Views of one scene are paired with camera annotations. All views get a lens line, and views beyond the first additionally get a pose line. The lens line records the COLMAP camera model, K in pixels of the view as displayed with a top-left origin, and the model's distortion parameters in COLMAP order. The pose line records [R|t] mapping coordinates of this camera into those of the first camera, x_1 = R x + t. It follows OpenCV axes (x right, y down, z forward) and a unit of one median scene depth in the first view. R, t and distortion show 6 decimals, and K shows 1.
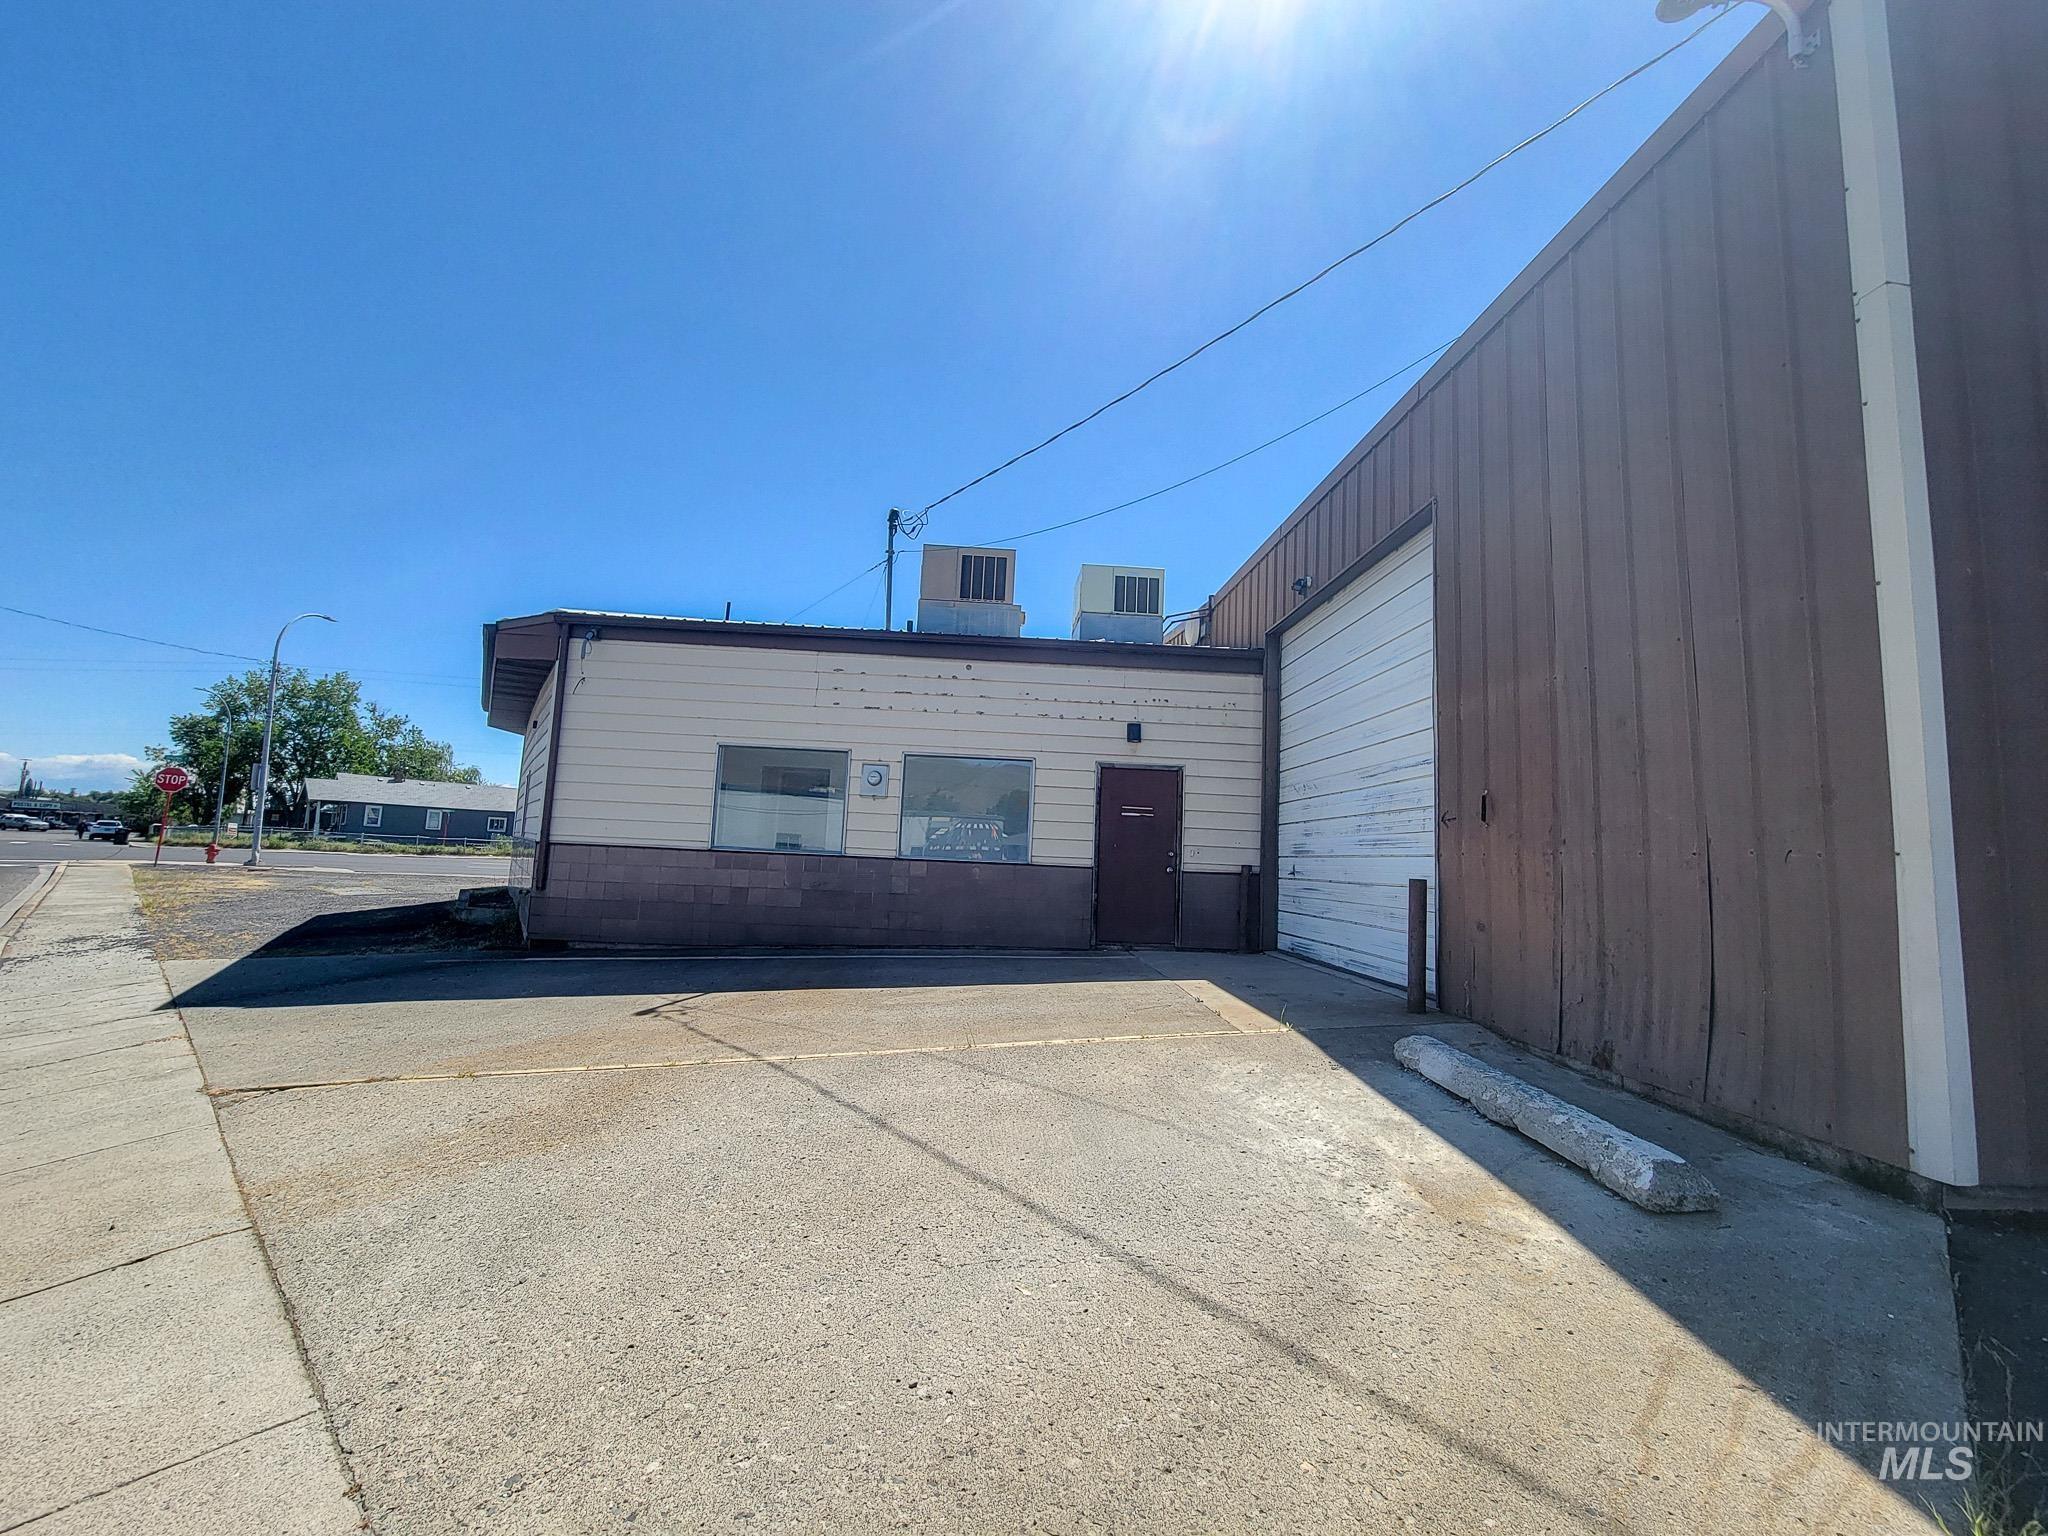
lens RADIAL K [[838.5, 0, 1022.0], [0, 838.5, 764.0], [0, 0, 1]] dist [0.000192, -0.000066]
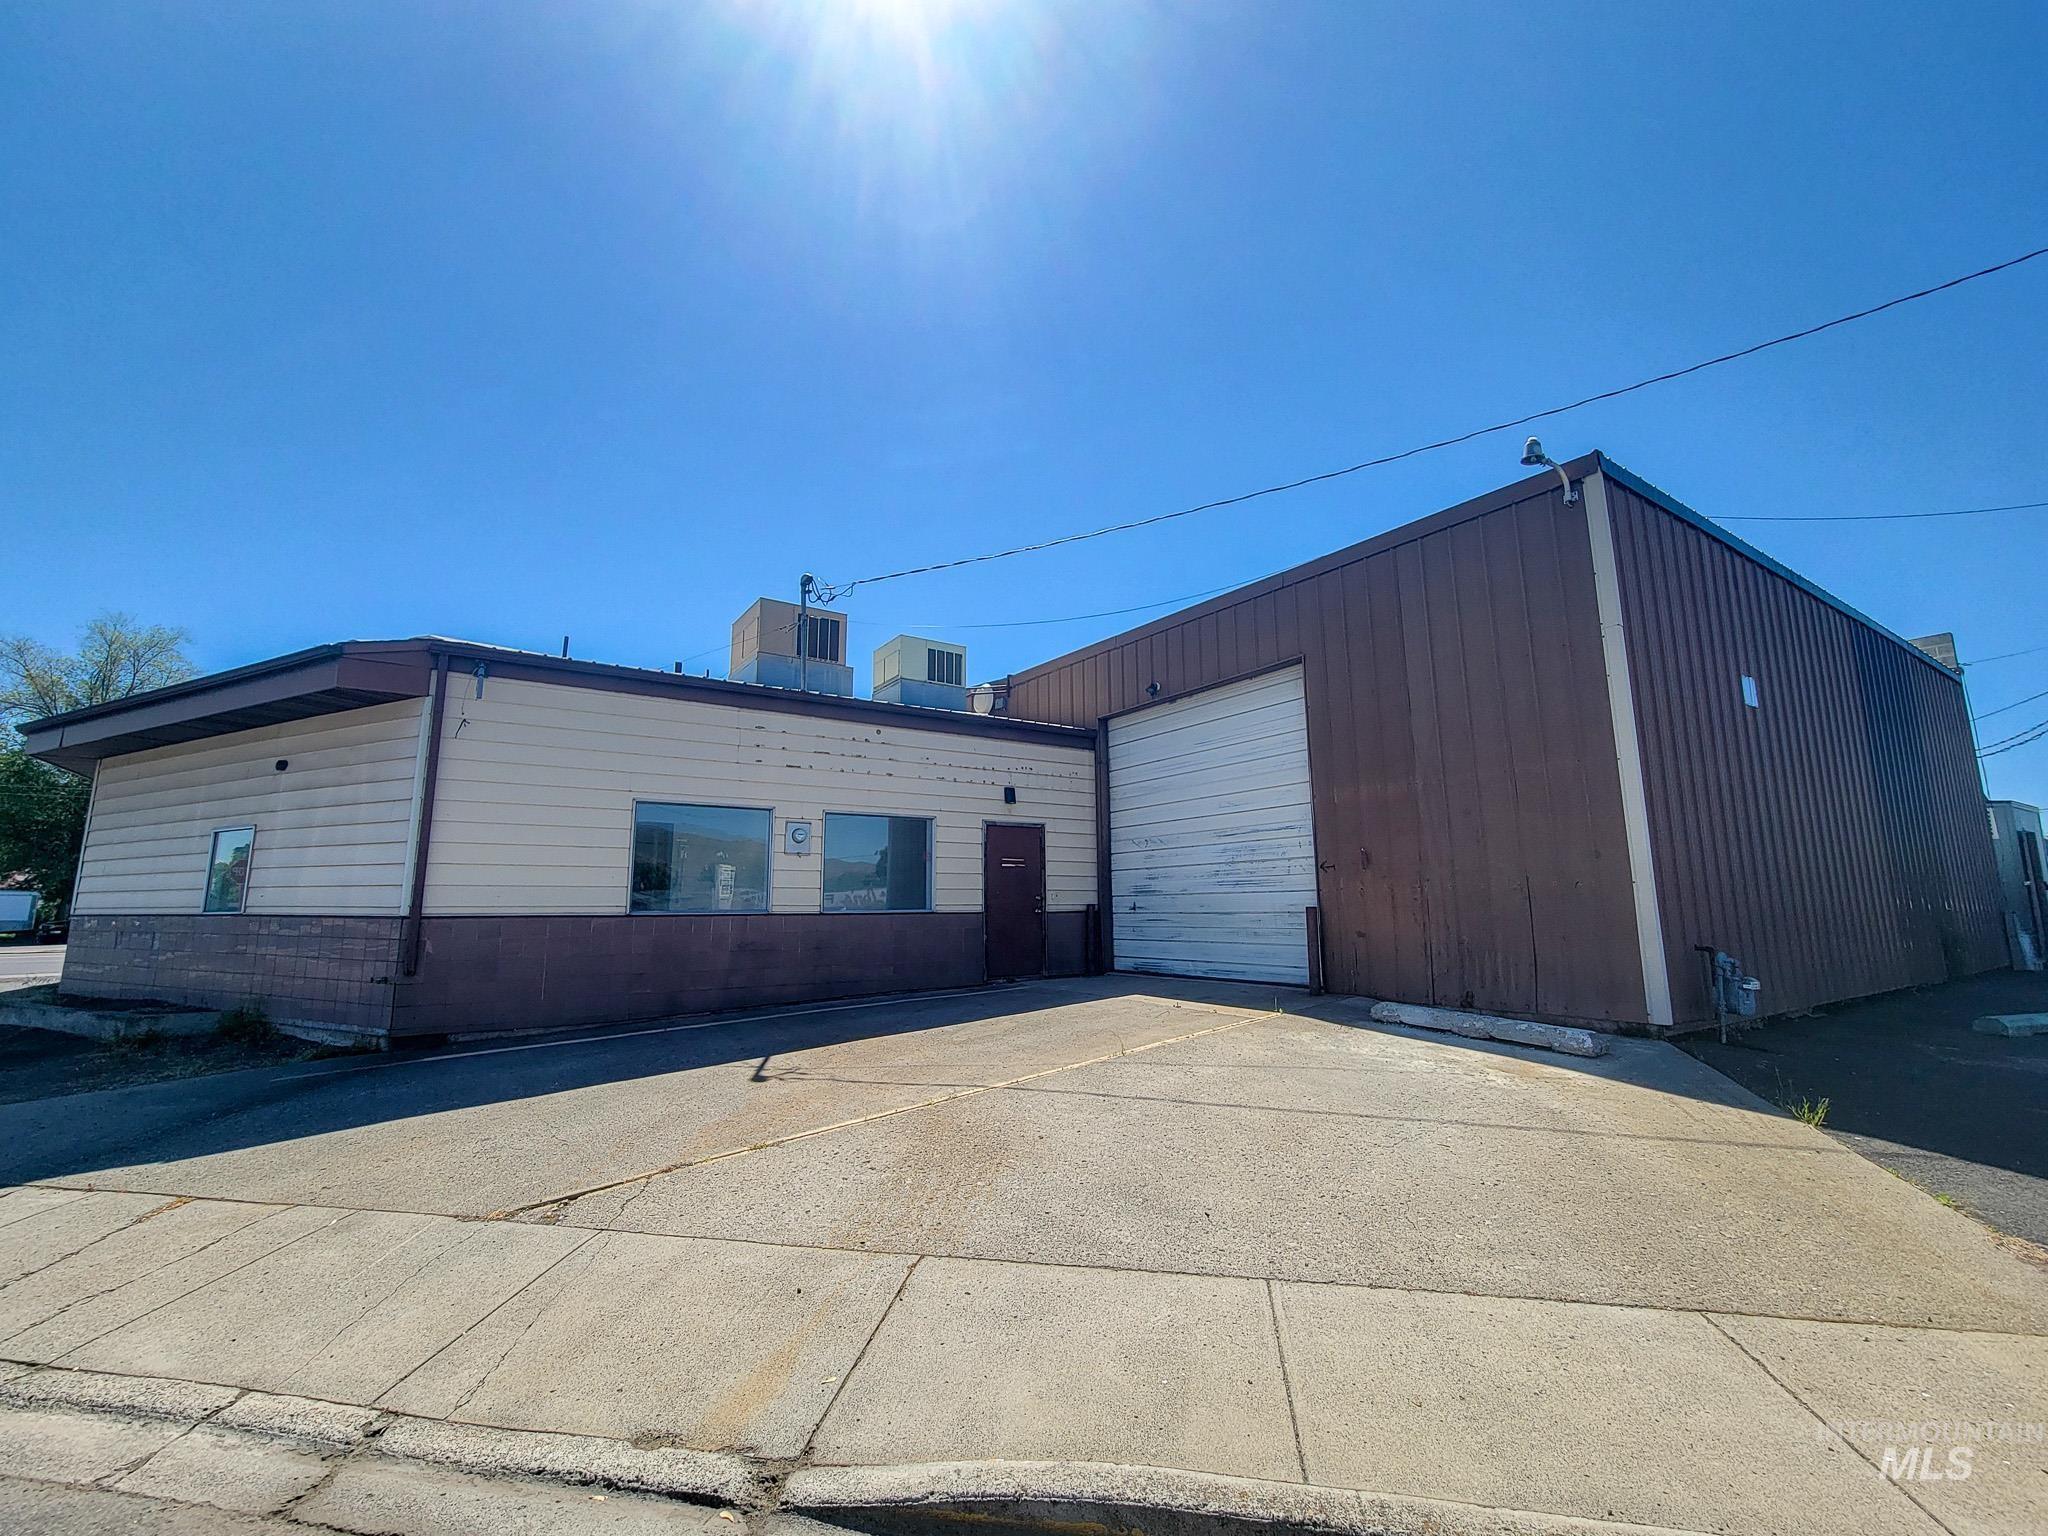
lens RADIAL K [[838.5, 0, 1043.2], [0, 838.5, 772.3], [0, 0, 1]] dist [0.000192, -0.000066]
pose [[0.853601, 0.034528, 0.519782, -0.441855], [-0.014539, 0.998991, -0.042484, -0.020538], [-0.520725, 0.028707, 0.853242, -0.028114]]
